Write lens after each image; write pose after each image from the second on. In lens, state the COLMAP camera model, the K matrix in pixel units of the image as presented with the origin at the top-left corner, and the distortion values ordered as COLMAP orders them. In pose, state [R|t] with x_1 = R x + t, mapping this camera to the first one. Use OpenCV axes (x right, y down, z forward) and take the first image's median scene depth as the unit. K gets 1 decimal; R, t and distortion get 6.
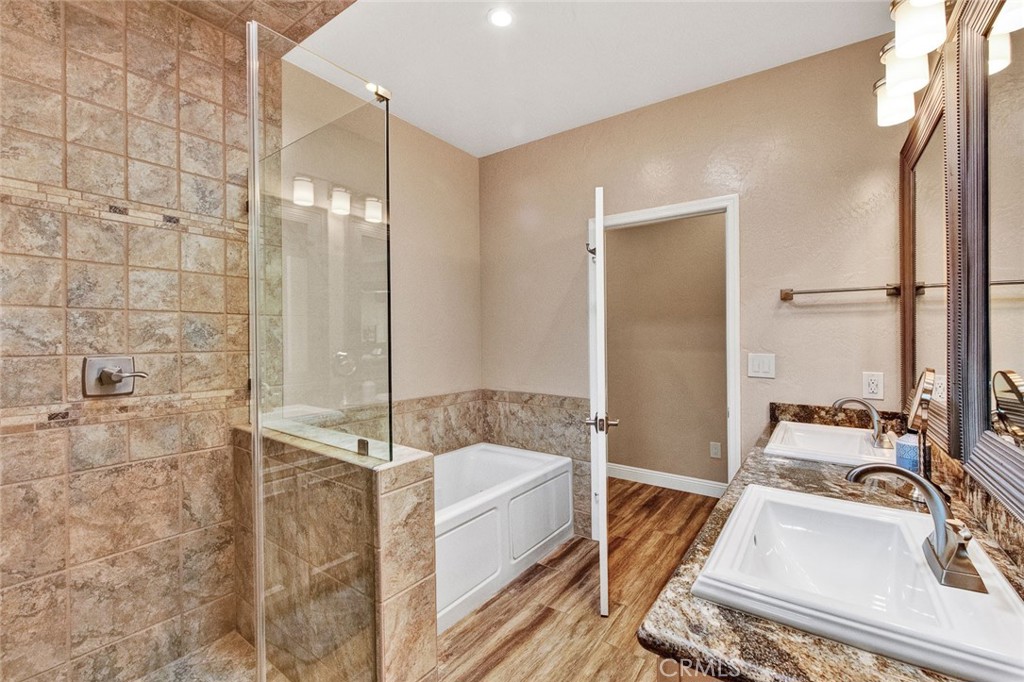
lens RADIAL K [[427.5, 0, 513.0], [0, 427.5, 338.7], [0, 0, 1]] dist [-0.007512, -0.003001]
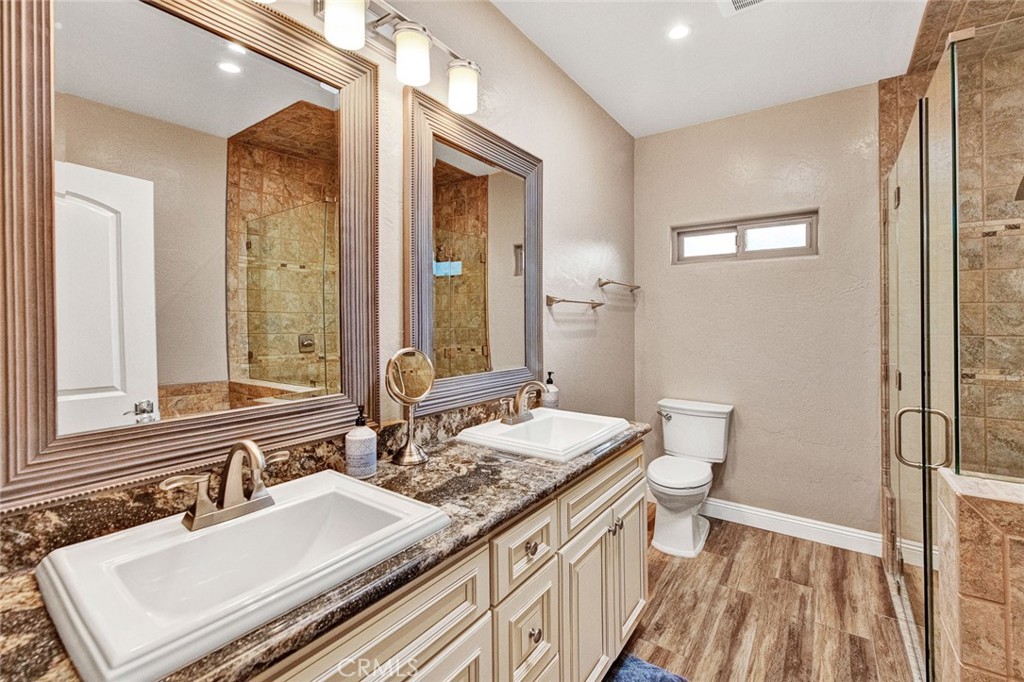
lens RADIAL K [[427.5, 0, 513.5], [0, 427.5, 329.8], [0, 0, 1]] dist [-0.007512, -0.003001]
pose [[-0.999967, 0.008038, -0.000720, 0.631174], [0.008025, 0.999816, 0.017446, 0.004938], [0.000860, 0.017439, -0.999848, 1.961550]]
